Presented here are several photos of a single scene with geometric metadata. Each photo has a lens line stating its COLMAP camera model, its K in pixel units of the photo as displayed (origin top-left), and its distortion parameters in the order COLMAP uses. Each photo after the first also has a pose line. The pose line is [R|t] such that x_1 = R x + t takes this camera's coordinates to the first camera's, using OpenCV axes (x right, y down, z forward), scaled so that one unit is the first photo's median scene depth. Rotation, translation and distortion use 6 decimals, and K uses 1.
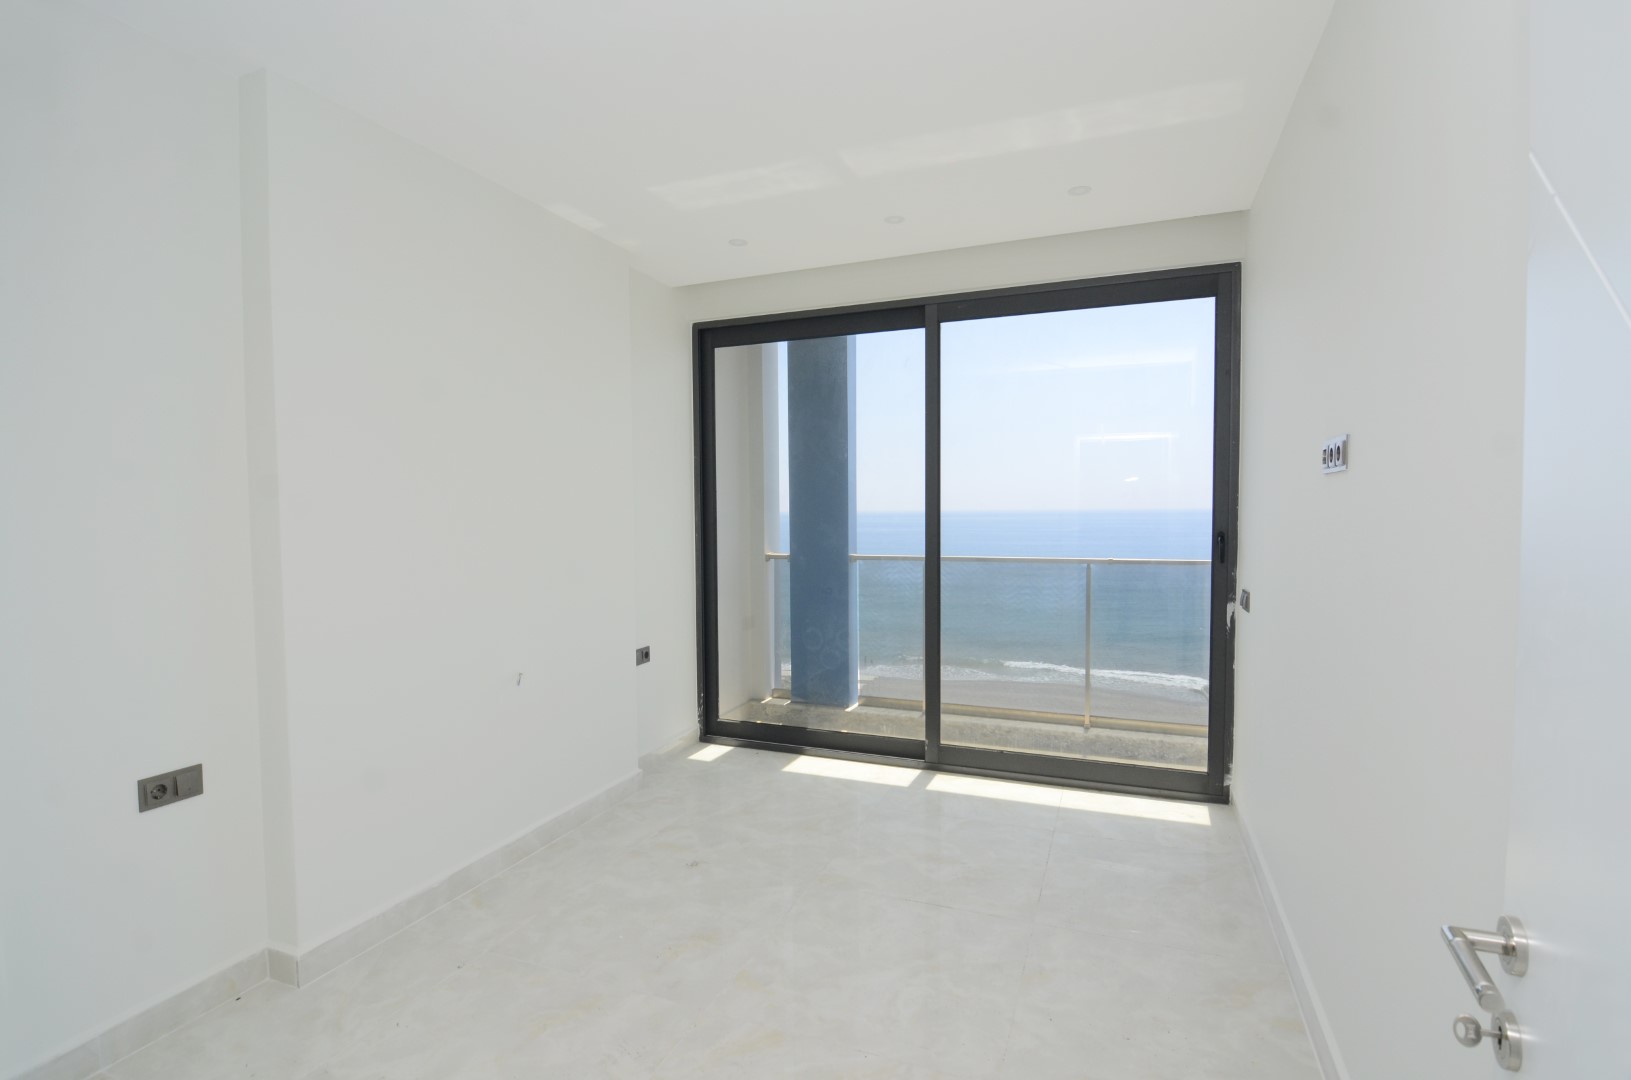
lens RADIAL K [[778.0, 0, 811.0], [0, 778.0, 544.3], [0, 0, 1]] dist [-0.005818, -0.011298]
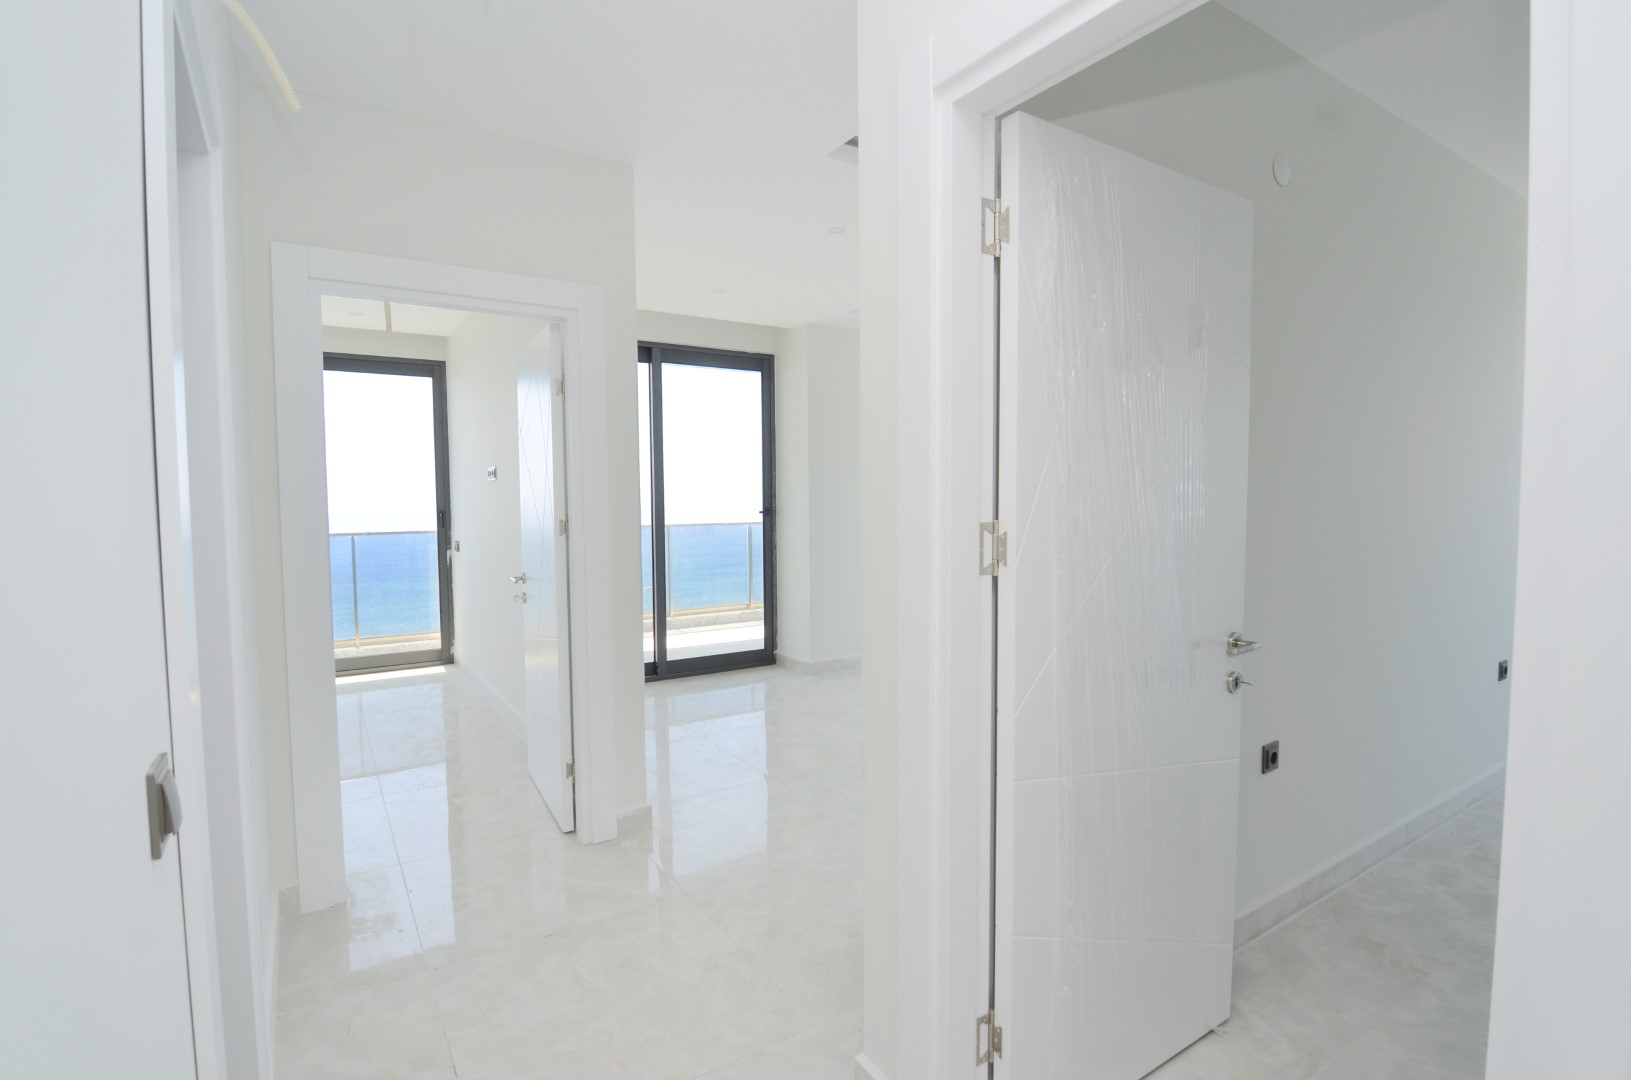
lens RADIAL K [[778.0, 0, 811.0], [0, 778.0, 544.3], [0, 0, 1]] dist [-0.005818, -0.011298]
pose [[0.602440, -0.045499, 0.796866, -0.375131], [0.034483, 0.998925, 0.030967, 0.036115], [-0.797419, 0.008822, 0.603361, -0.731409]]
